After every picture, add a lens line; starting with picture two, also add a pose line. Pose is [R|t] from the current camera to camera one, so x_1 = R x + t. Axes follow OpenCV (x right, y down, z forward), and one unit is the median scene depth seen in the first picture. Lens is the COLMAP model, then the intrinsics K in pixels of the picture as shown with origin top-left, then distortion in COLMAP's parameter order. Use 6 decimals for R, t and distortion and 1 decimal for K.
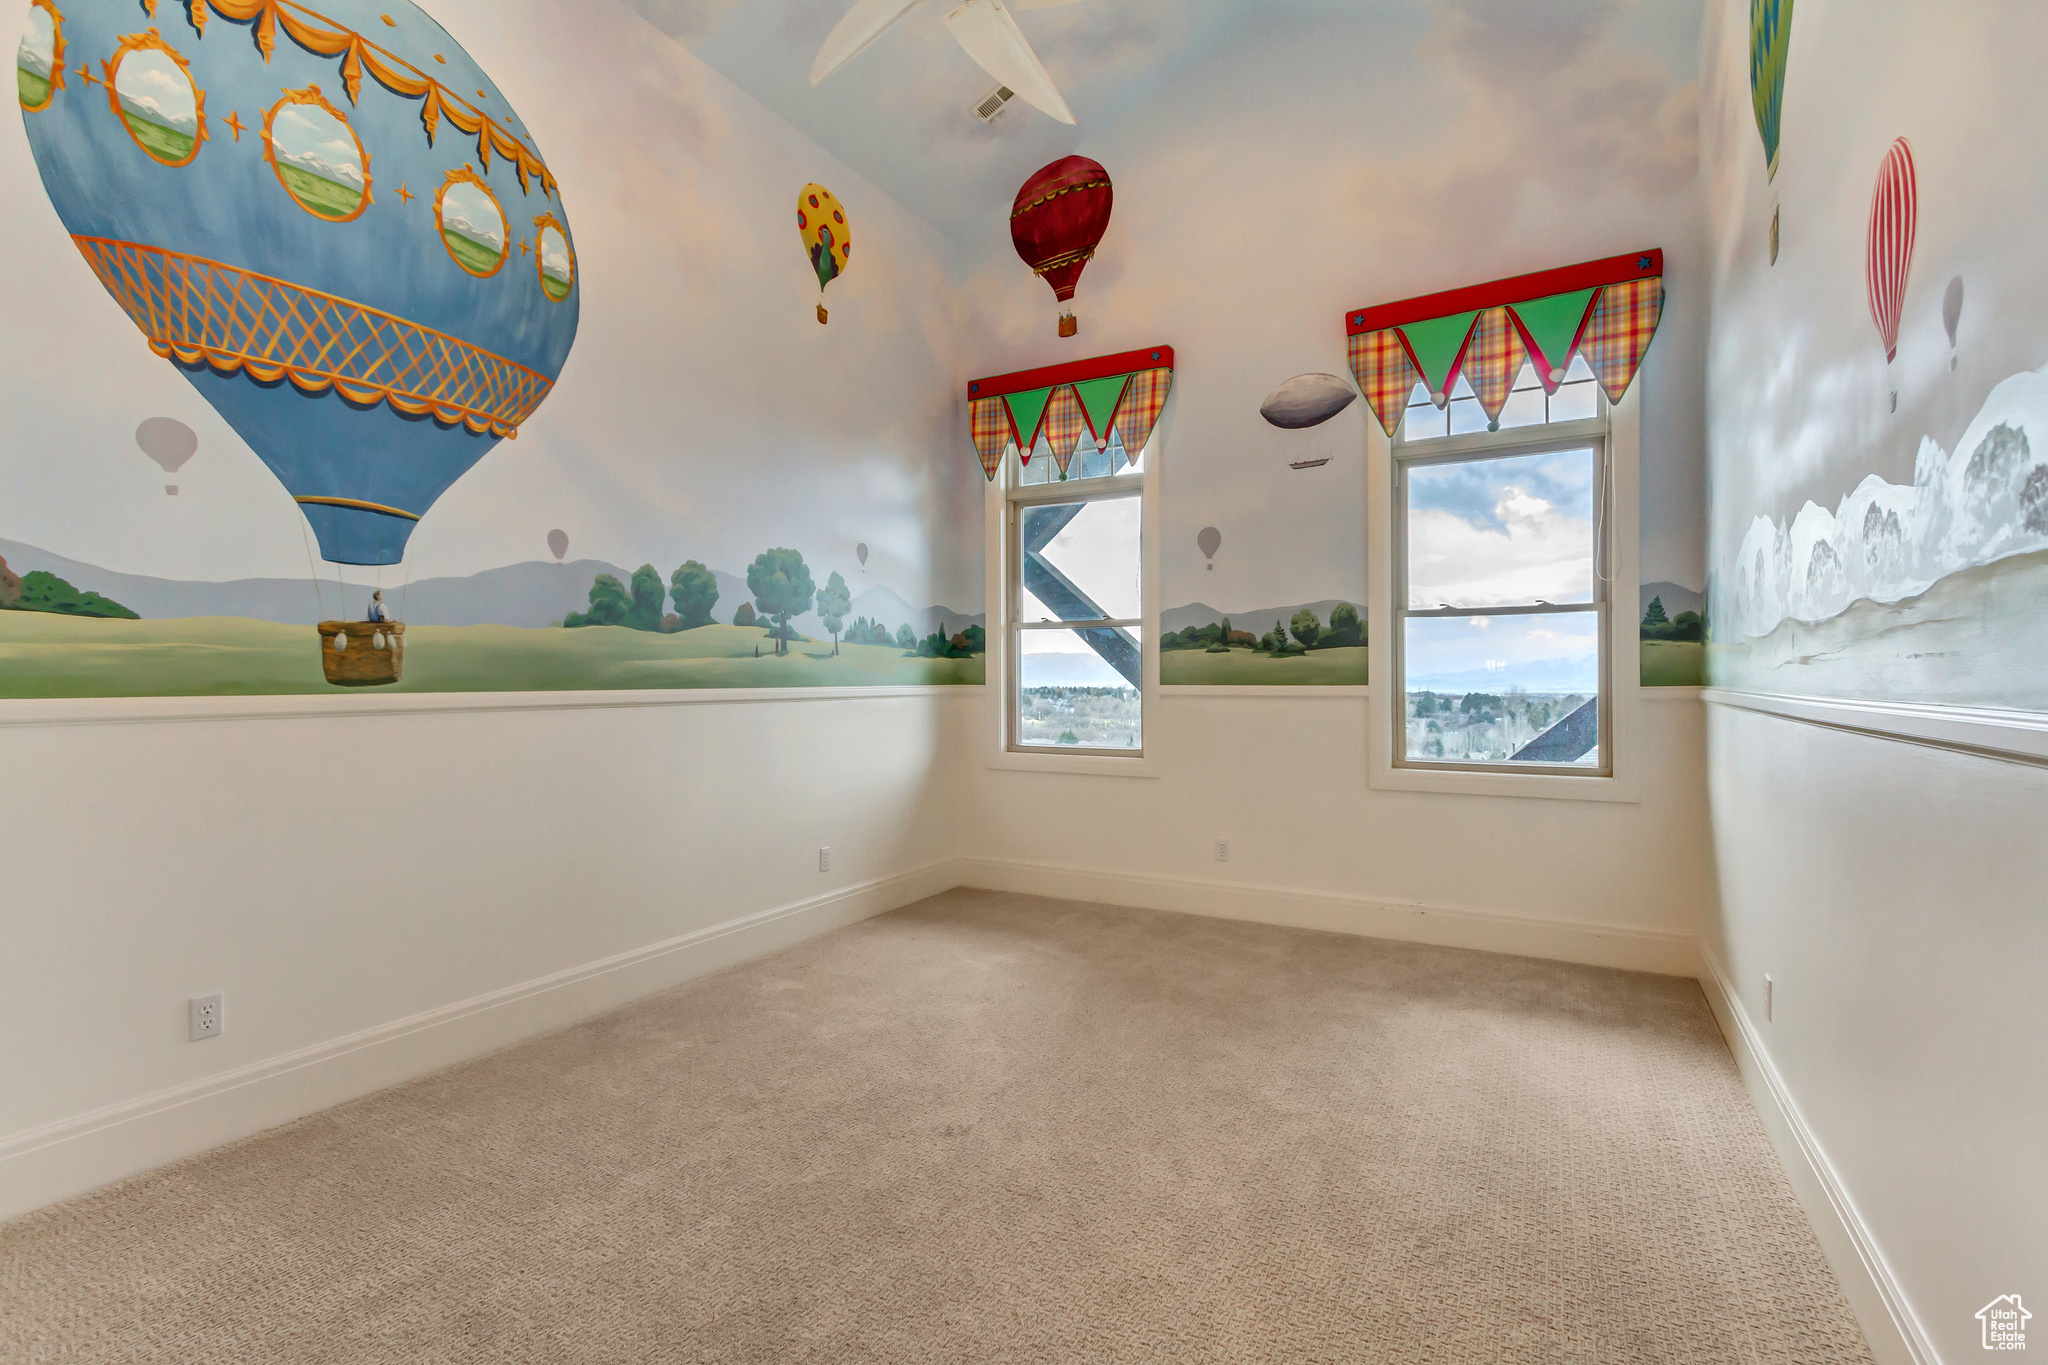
lens RADIAL K [[944.6, 0, 1023.7], [0, 944.6, 677.0], [0, 0, 1]] dist [0.002076, 0.000453]
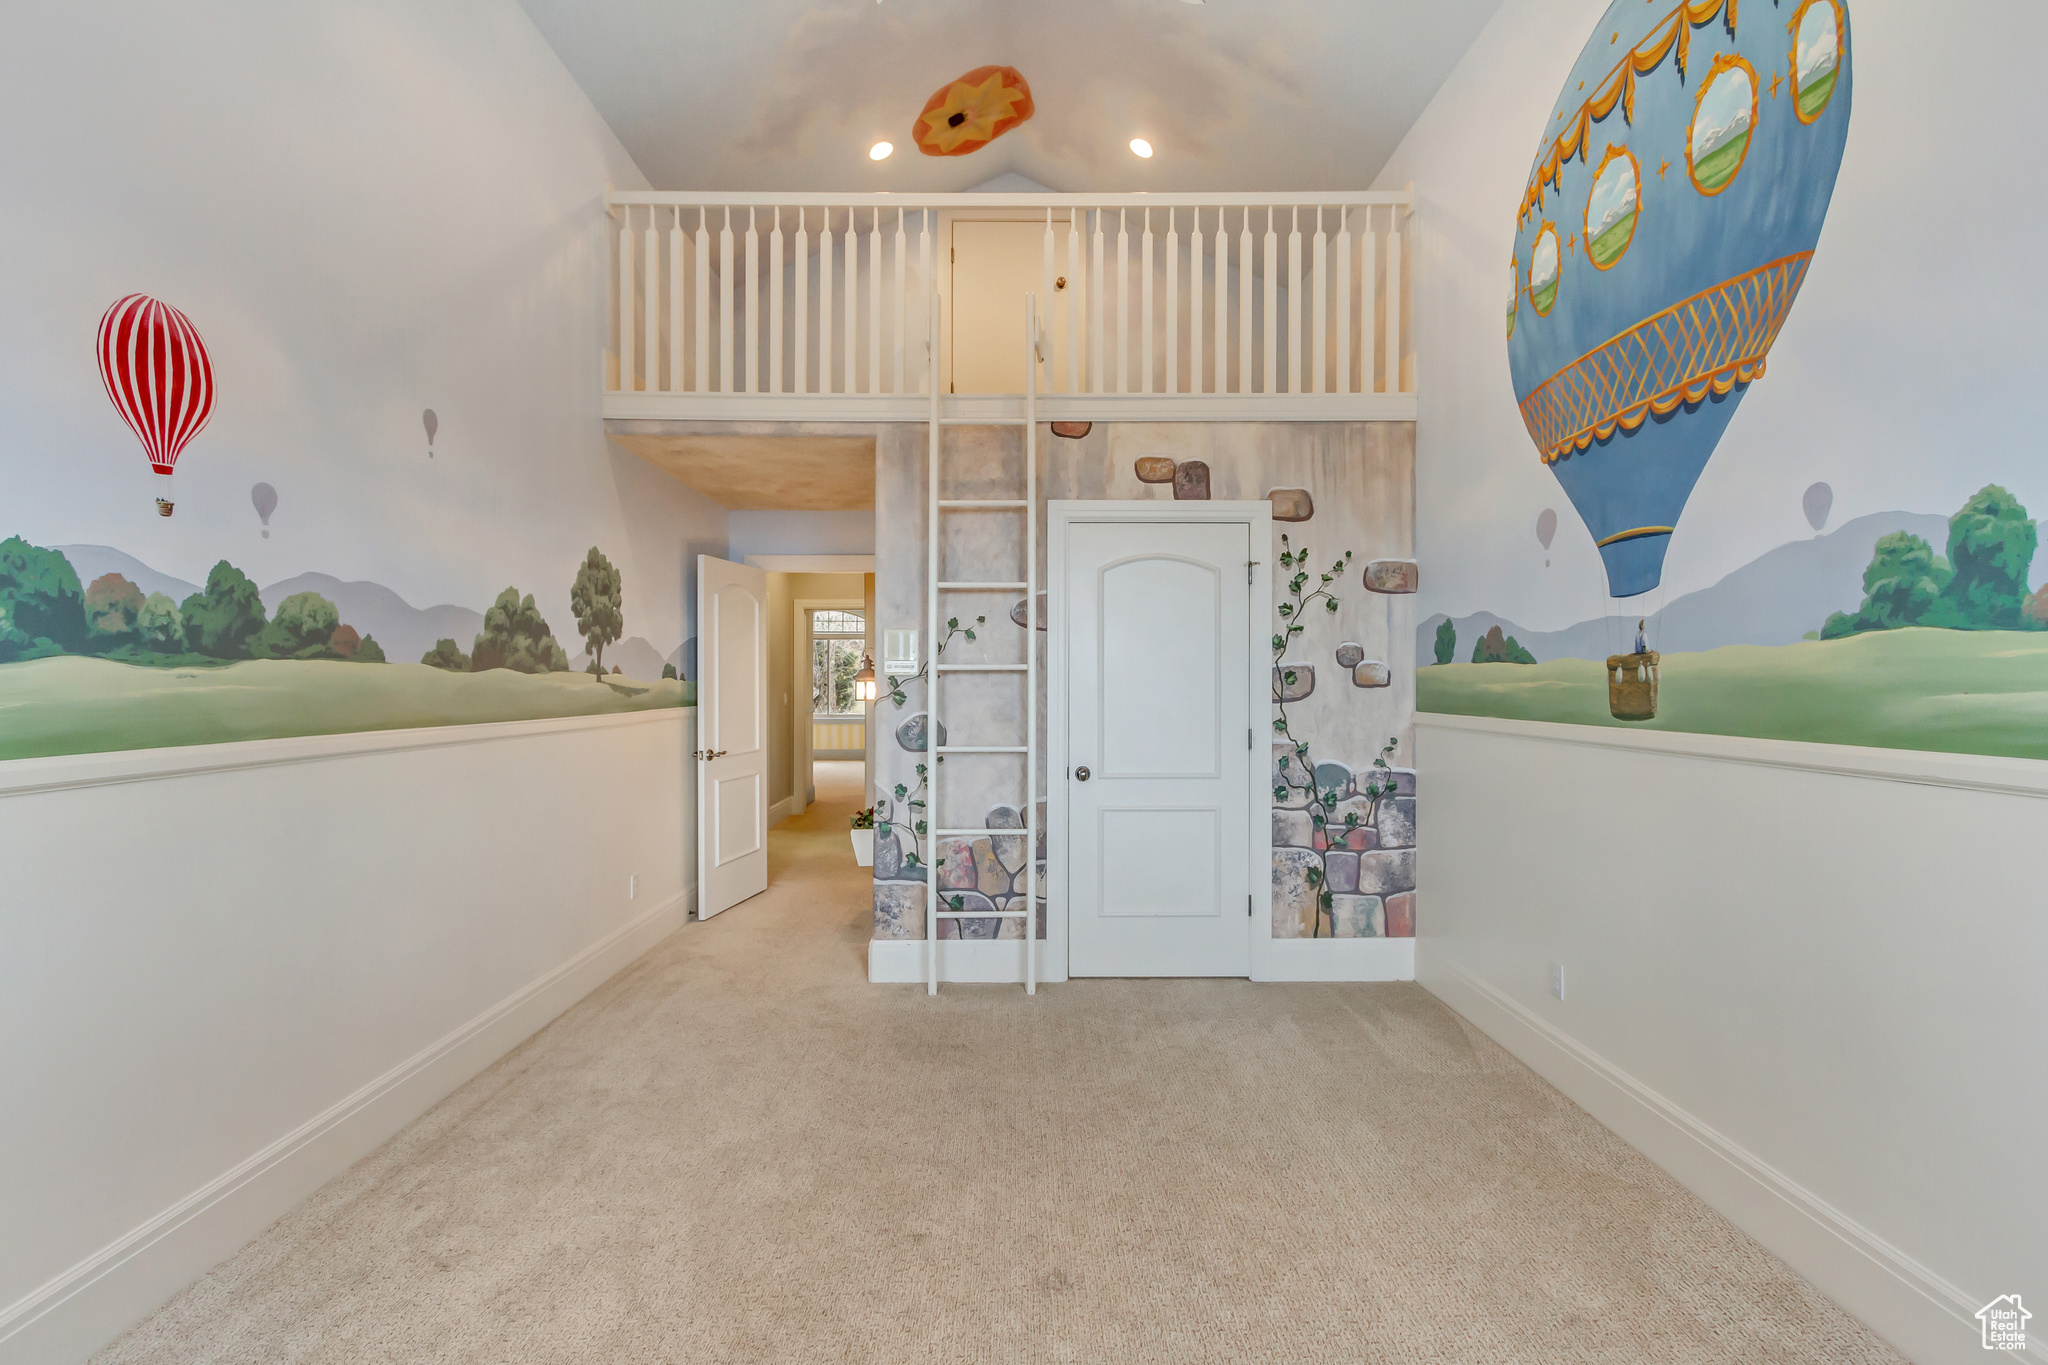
lens RADIAL K [[944.6, 0, 1023.4], [0, 944.6, 683.1], [0, 0, 1]] dist [0.002076, 0.000453]
pose [[-0.864408, 0.001255, -0.502789, 0.311002], [0.000523, 0.999999, 0.001598, -0.029491], [0.502791, 0.001118, -0.864407, 1.460738]]
